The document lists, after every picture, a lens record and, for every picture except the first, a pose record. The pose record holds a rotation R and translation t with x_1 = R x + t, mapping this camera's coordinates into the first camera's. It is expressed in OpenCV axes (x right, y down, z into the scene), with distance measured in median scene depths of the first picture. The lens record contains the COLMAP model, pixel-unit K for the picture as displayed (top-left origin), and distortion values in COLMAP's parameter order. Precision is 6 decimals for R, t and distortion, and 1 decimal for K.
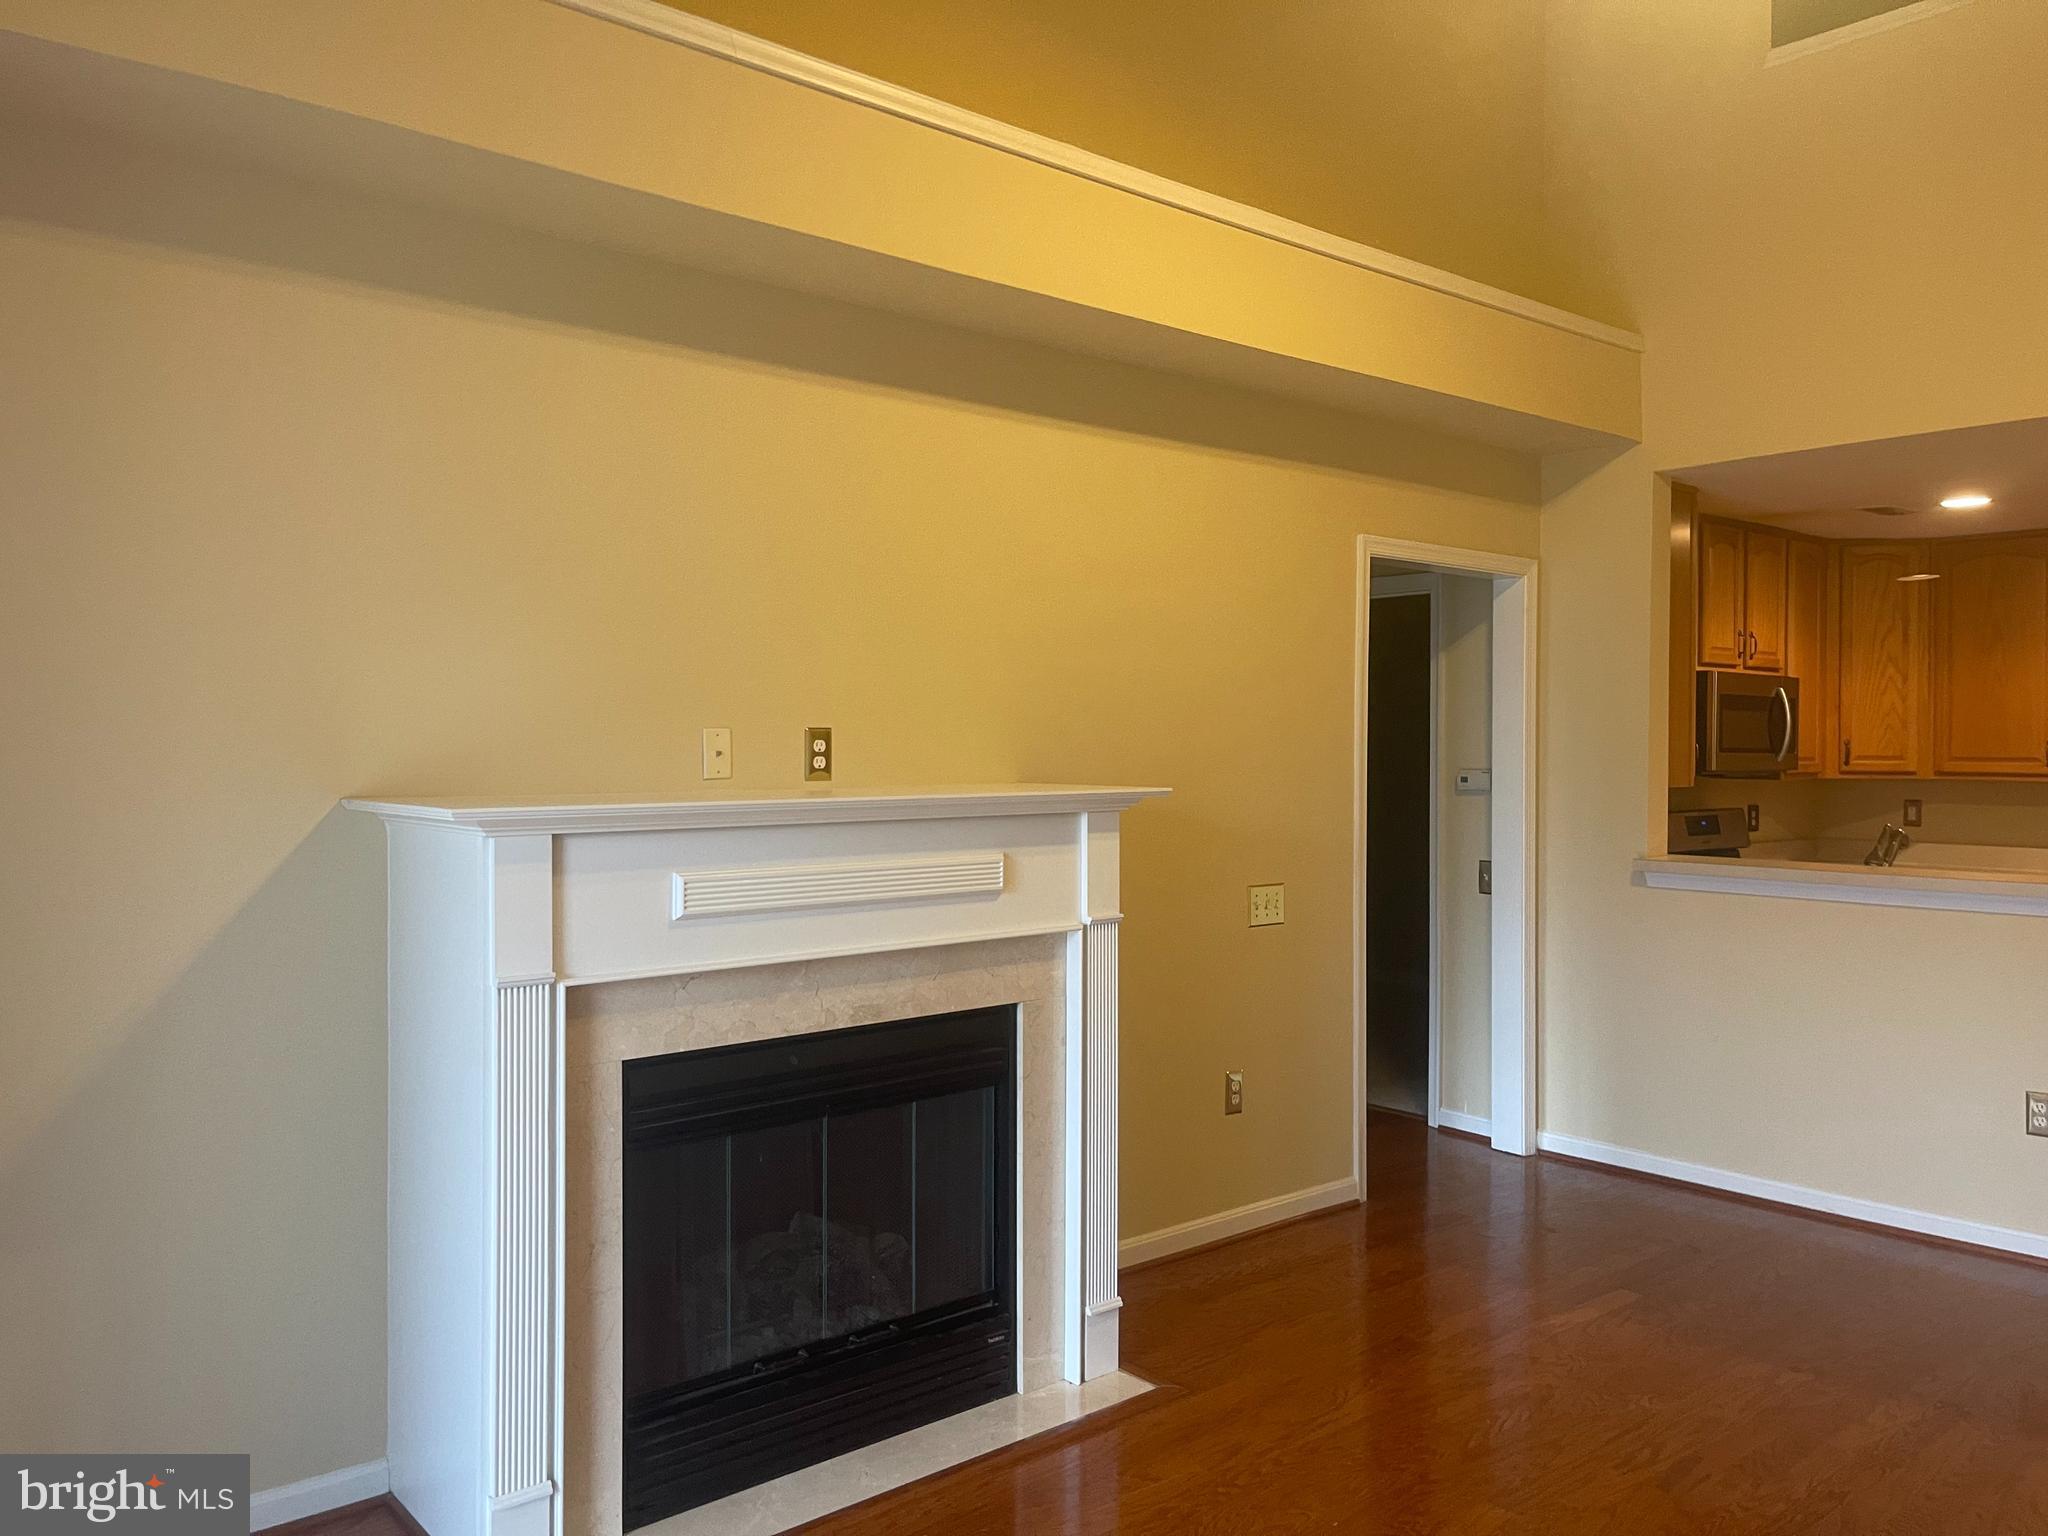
lens RADIAL K [[1534.9, 0, 1024.0], [0, 1534.9, 768.0], [0, 0, 1]] dist [0.087631, -0.097641]
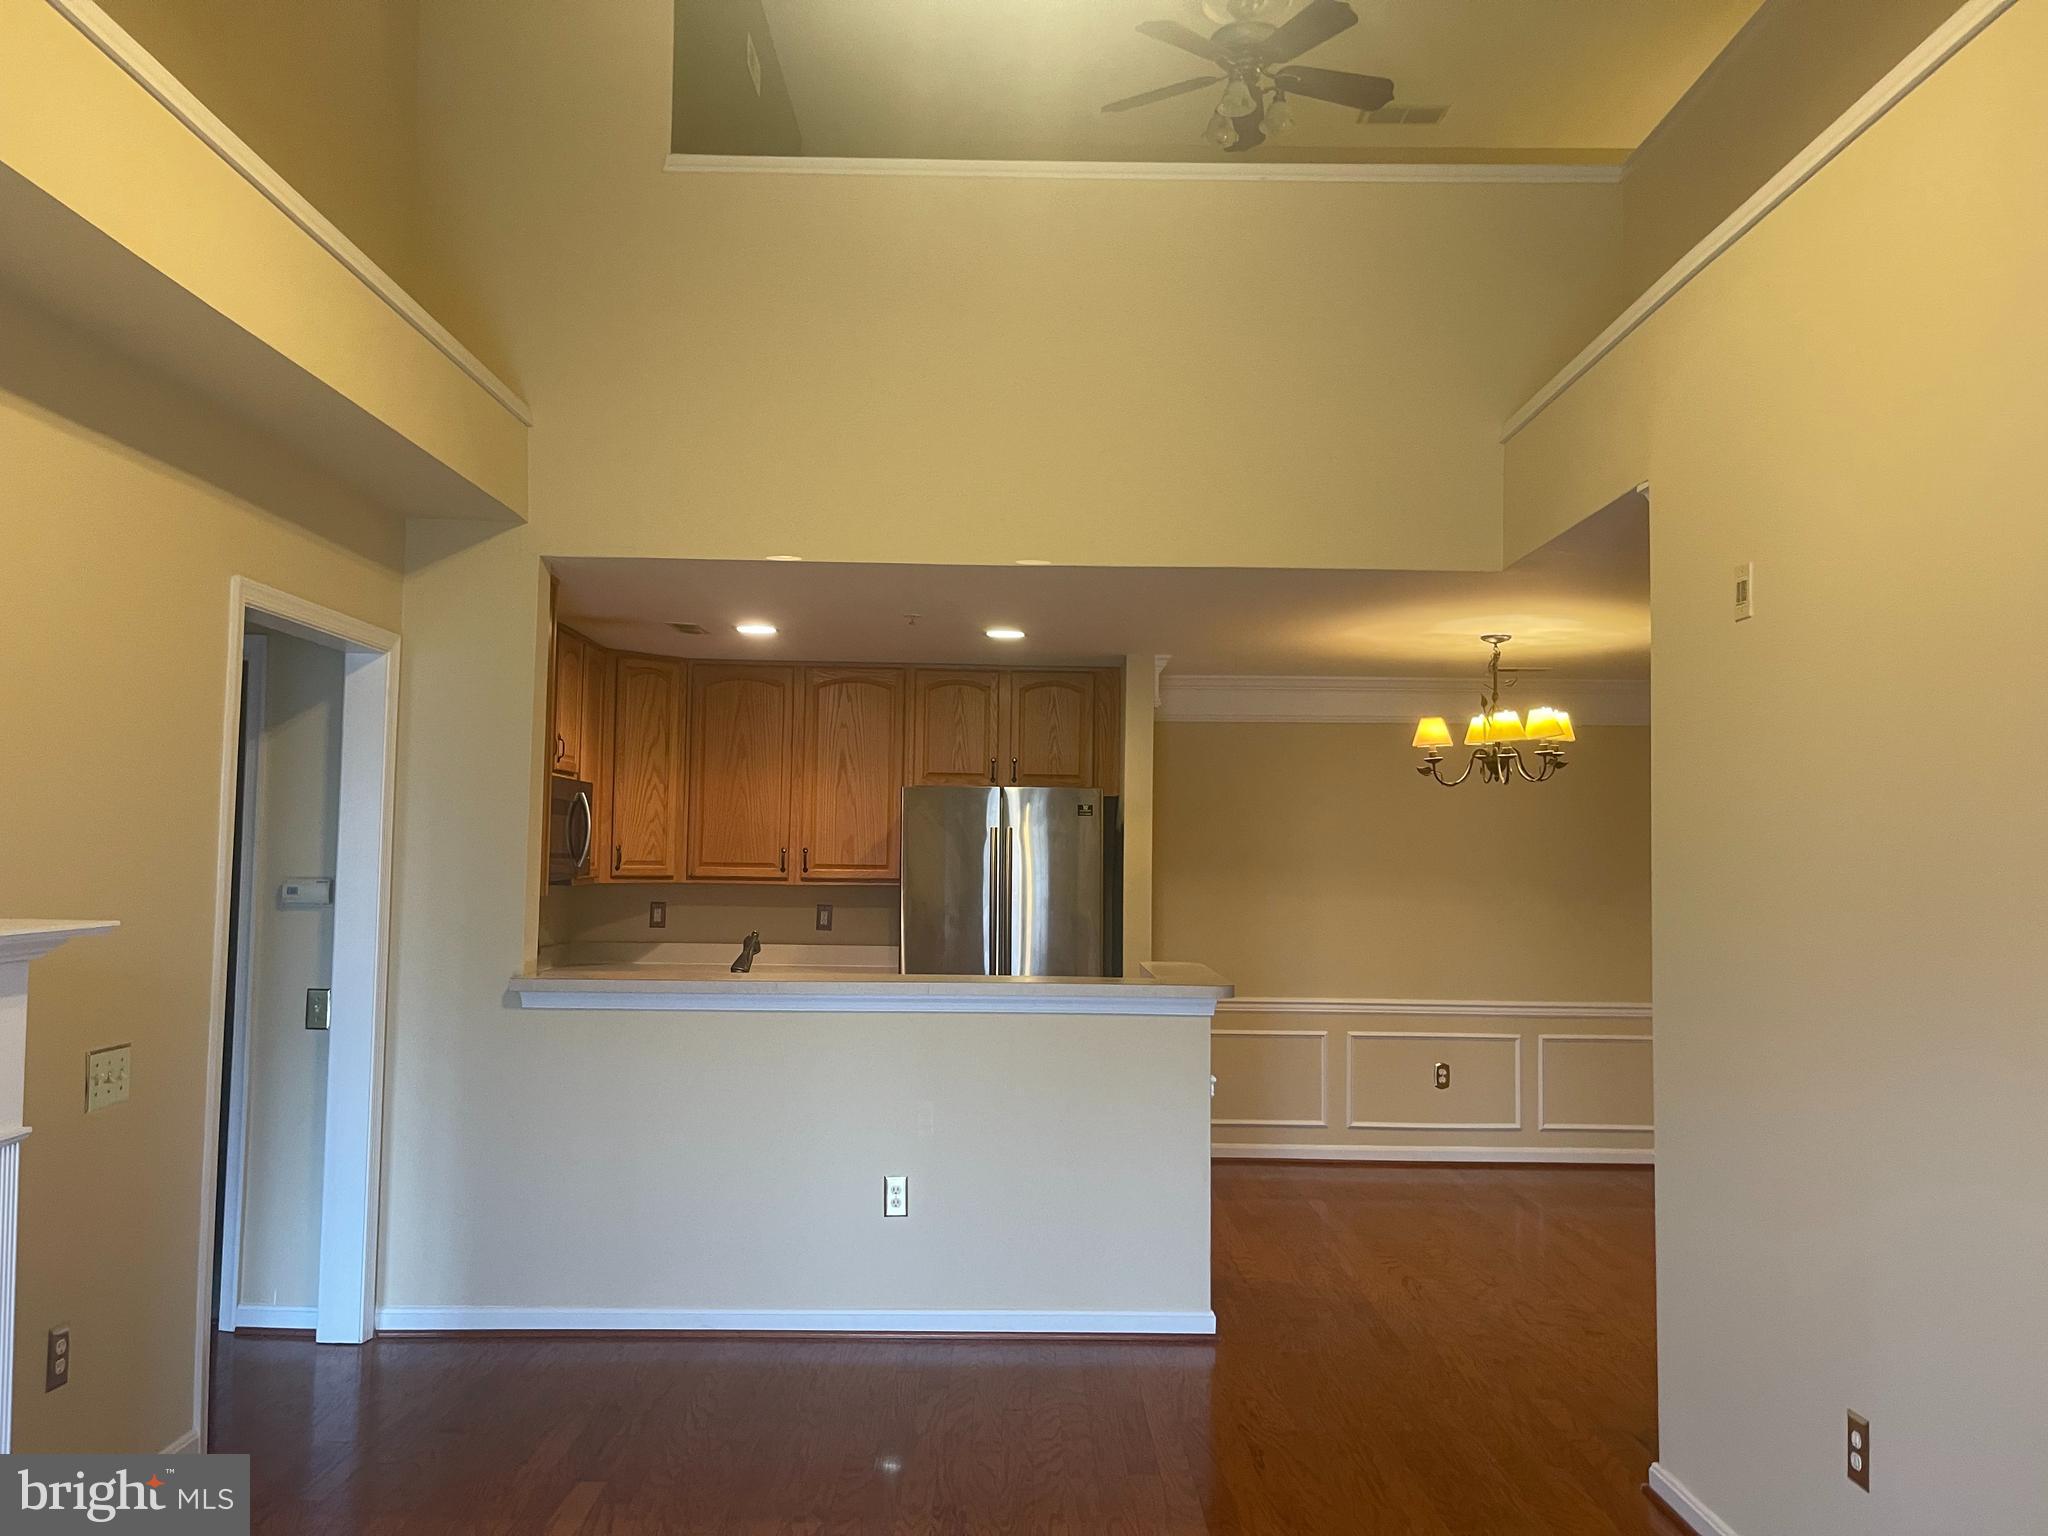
lens RADIAL K [[1545.5, 0, 1023.5], [0, 1545.5, 780.3], [0, 0, 1]] dist [0.075912, -0.101266]
pose [[0.644631, 0.042797, 0.763295, -0.101153], [-0.001634, 0.998507, -0.054605, -0.006572], [-0.764492, 0.033953, 0.643738, 0.170629]]
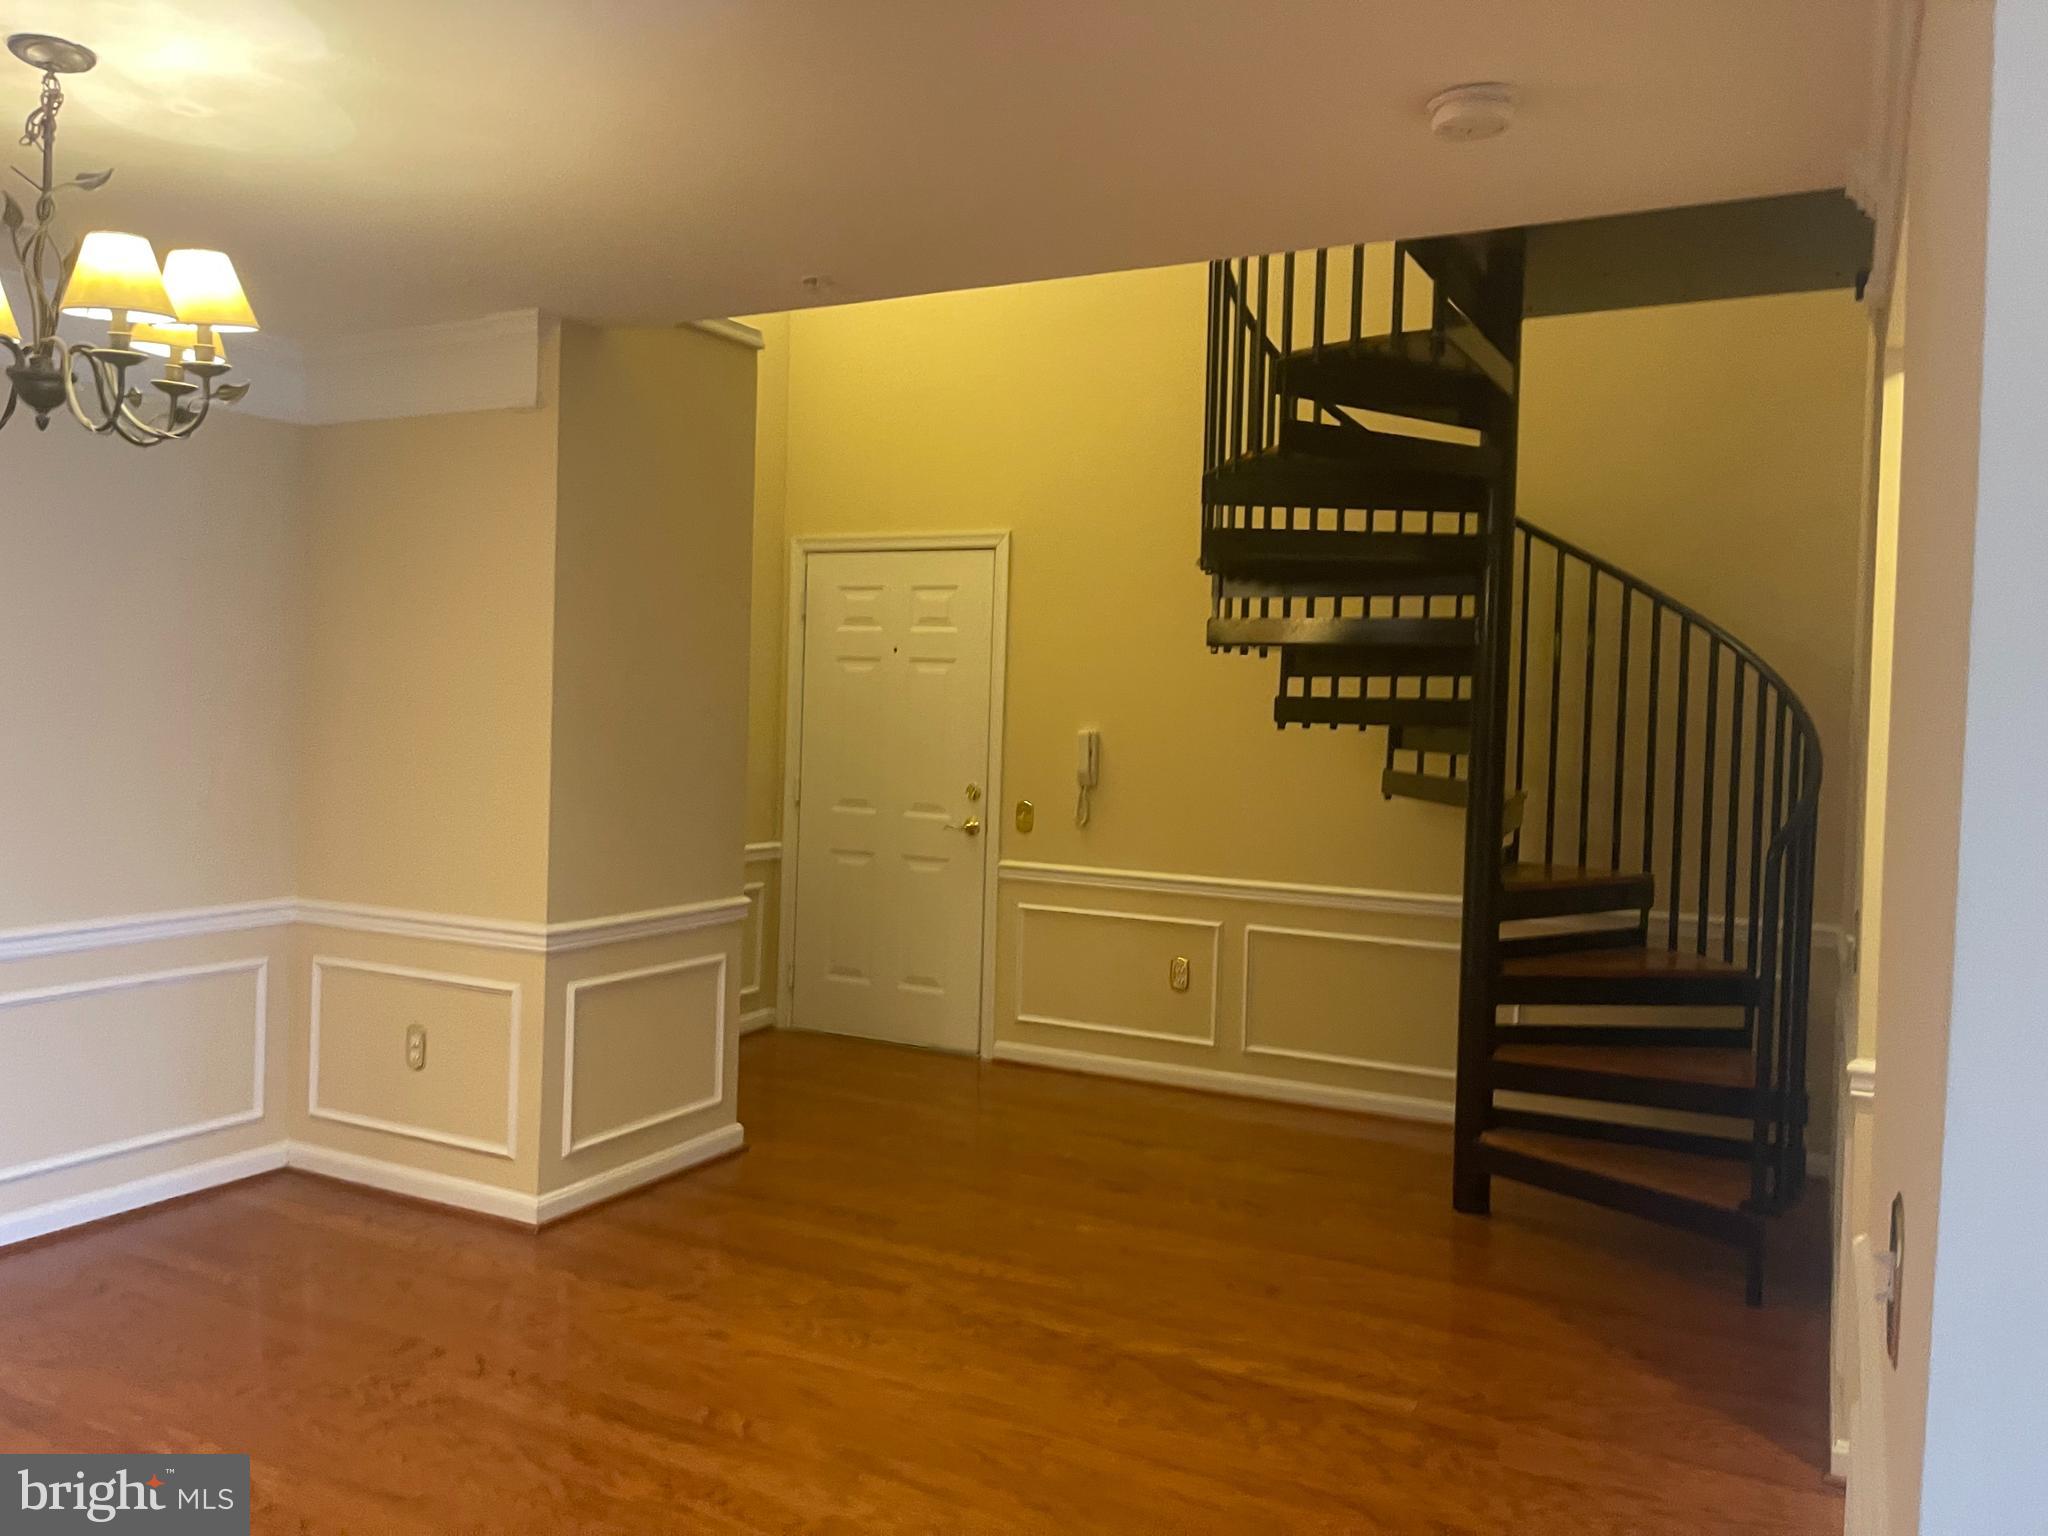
lens RADIAL K [[1545.5, 0, 1023.5], [0, 1545.5, 780.3], [0, 0, 1]] dist [0.075912, -0.101266]
pose [[-0.375387, -0.052906, 0.925357, 0.451211], [-0.026801, 0.998572, 0.046219, 0.004374], [-0.926480, -0.007450, -0.376269, 0.535845]]
